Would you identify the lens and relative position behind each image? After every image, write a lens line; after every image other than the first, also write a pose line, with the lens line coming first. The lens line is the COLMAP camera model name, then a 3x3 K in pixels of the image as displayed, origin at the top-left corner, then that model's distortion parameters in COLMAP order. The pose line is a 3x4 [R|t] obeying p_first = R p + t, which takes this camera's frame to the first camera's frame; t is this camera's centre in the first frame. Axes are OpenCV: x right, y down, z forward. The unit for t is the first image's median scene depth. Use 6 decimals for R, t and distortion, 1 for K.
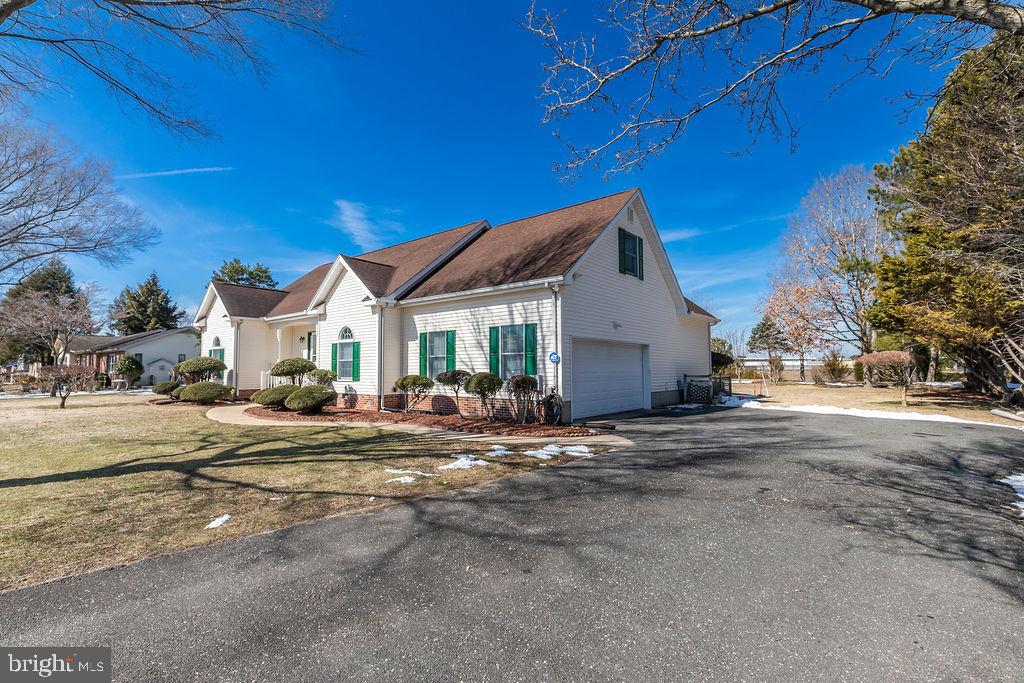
lens RADIAL K [[468.4, 0, 508.6], [0, 468.4, 339.8], [0, 0, 1]] dist [0.001988, 0.000151]
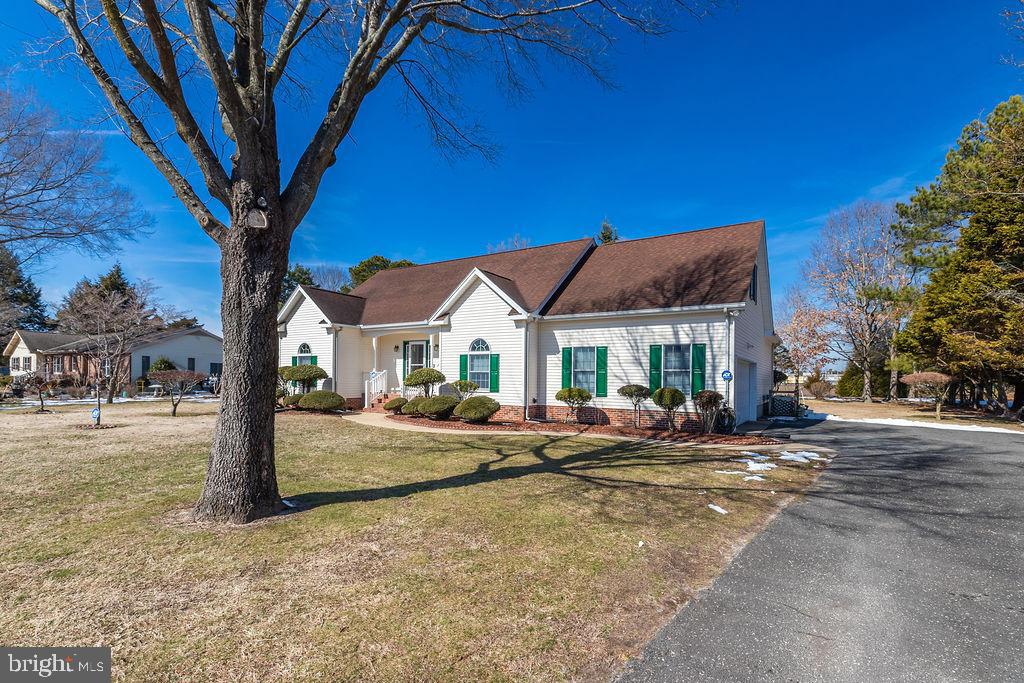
lens RADIAL K [[479.7, 0, 524.7], [0, 479.7, 377.2], [0, 0, 1]] dist [0.000578, 0.000159]
pose [[0.991193, 0.018859, 0.131072, -0.403388], [-0.026695, 0.997943, 0.058292, -0.008545], [-0.129703, -0.061278, 0.989658, -0.057245]]
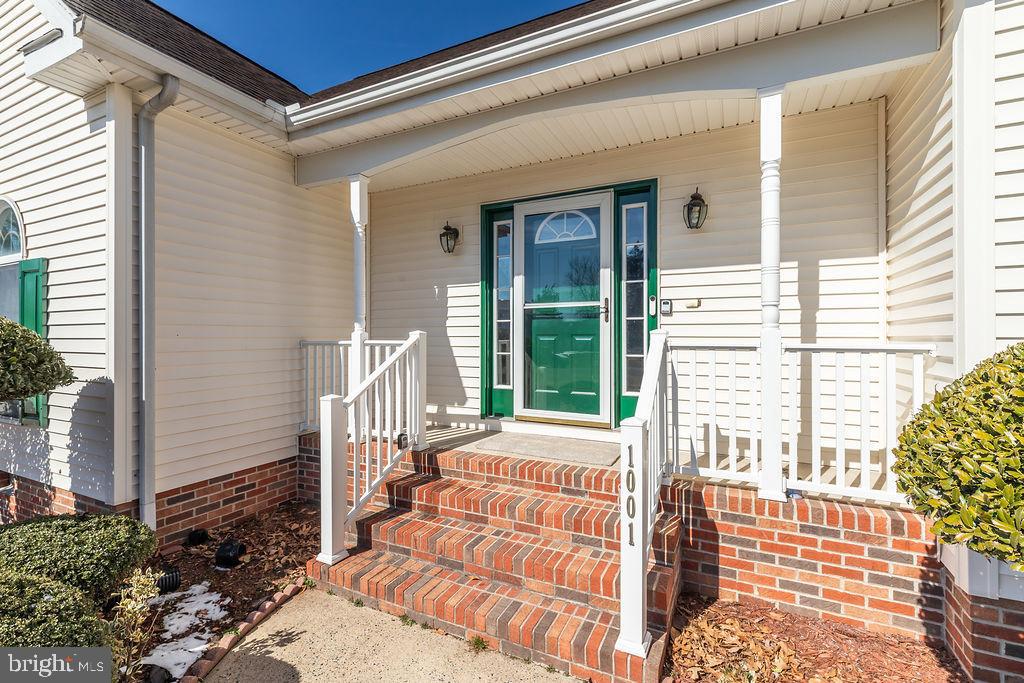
lens RADIAL K [[460.3, 0, 504.4], [0, 460.3, 335.0], [0, 0, 1]] dist [0.000046, -0.000019]
pose [[0.975020, 0.004797, 0.222065, -0.617924], [-0.017741, 0.998255, 0.056327, 0.045072], [-0.221407, -0.058860, 0.973403, 1.023956]]
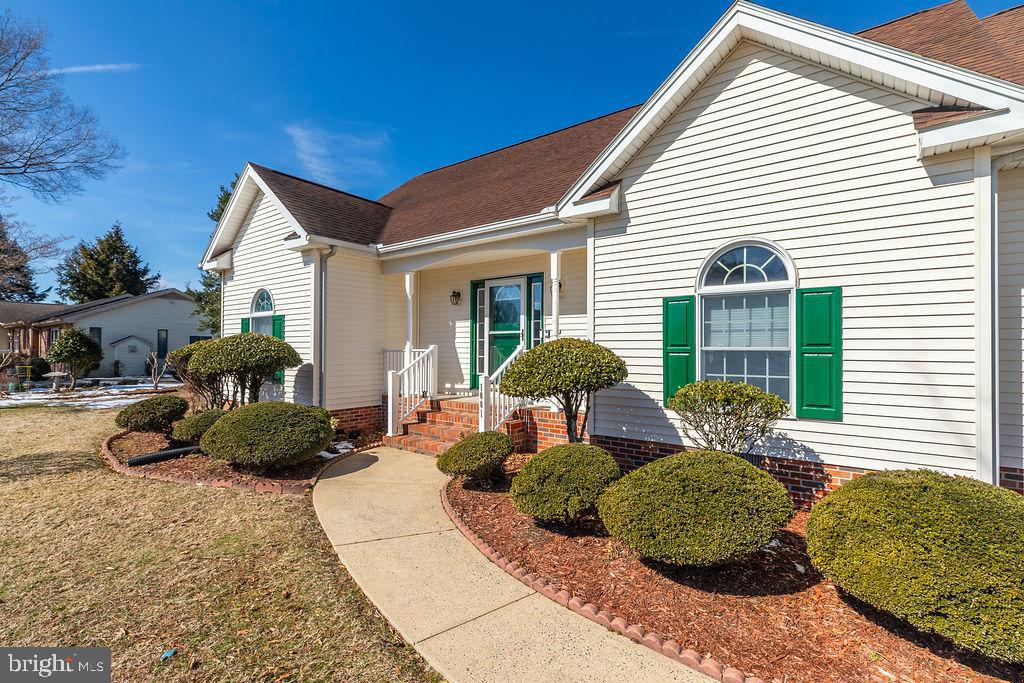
lens RADIAL K [[468.4, 0, 508.6], [0, 468.4, 339.8], [0, 0, 1]] dist [0.001988, 0.000151]
pose [[0.998975, 0.009101, 0.044344, -0.543427], [-0.011030, 0.998994, 0.043465, 0.026575], [-0.043904, -0.043910, 0.998070, 0.720970]]
